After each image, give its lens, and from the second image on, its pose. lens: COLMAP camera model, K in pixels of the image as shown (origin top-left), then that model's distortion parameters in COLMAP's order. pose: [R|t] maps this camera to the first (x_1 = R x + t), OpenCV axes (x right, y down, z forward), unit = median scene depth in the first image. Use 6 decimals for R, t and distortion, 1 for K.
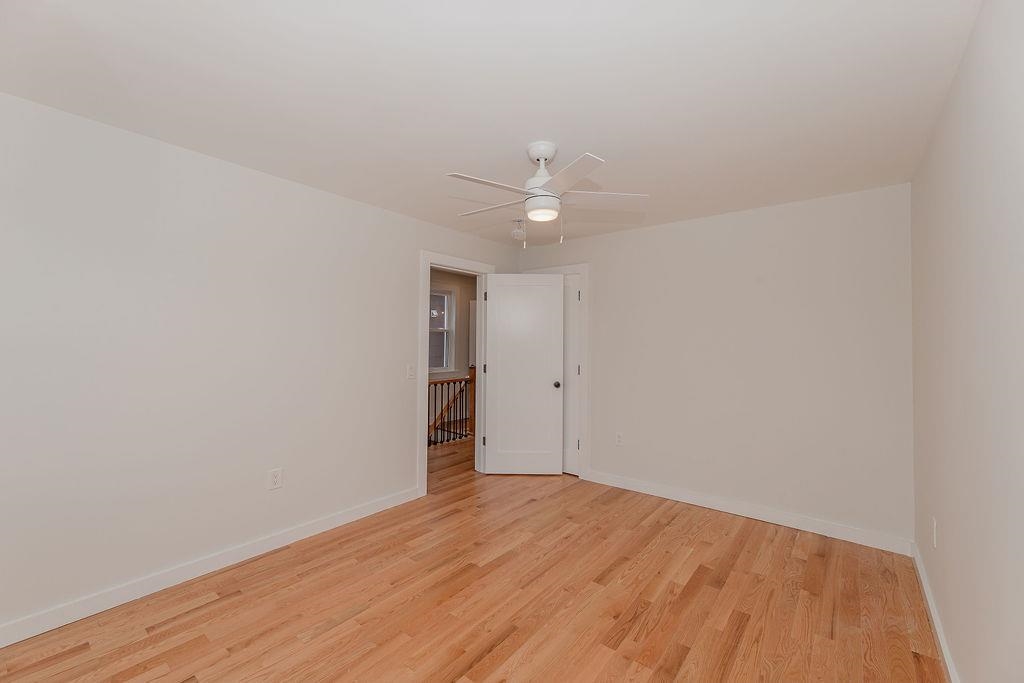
lens RADIAL K [[410.5, 0, 512.0], [0, 410.5, 341.5], [0, 0, 1]] dist [-0.000319, -0.000282]
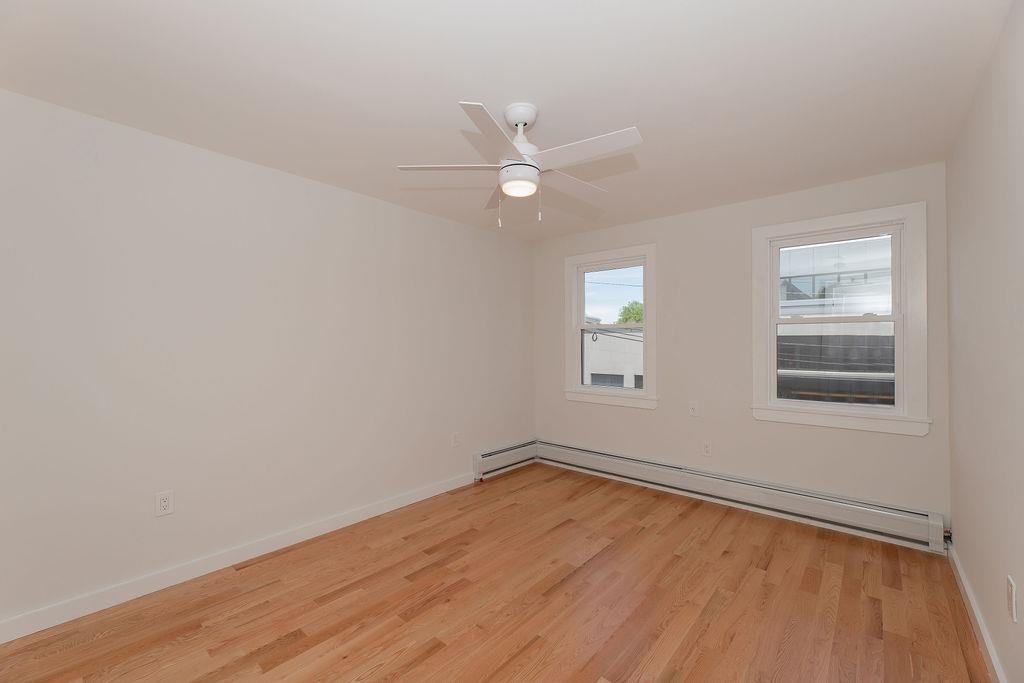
lens RADIAL K [[410.5, 0, 512.0], [0, 410.5, 341.5], [0, 0, 1]] dist [-0.000319, -0.000282]
pose [[-0.999398, -0.015389, 0.031101, 0.063400], [-0.015515, 0.999872, -0.003832, 0.022763], [-0.031039, -0.004312, -0.999509, 1.876958]]
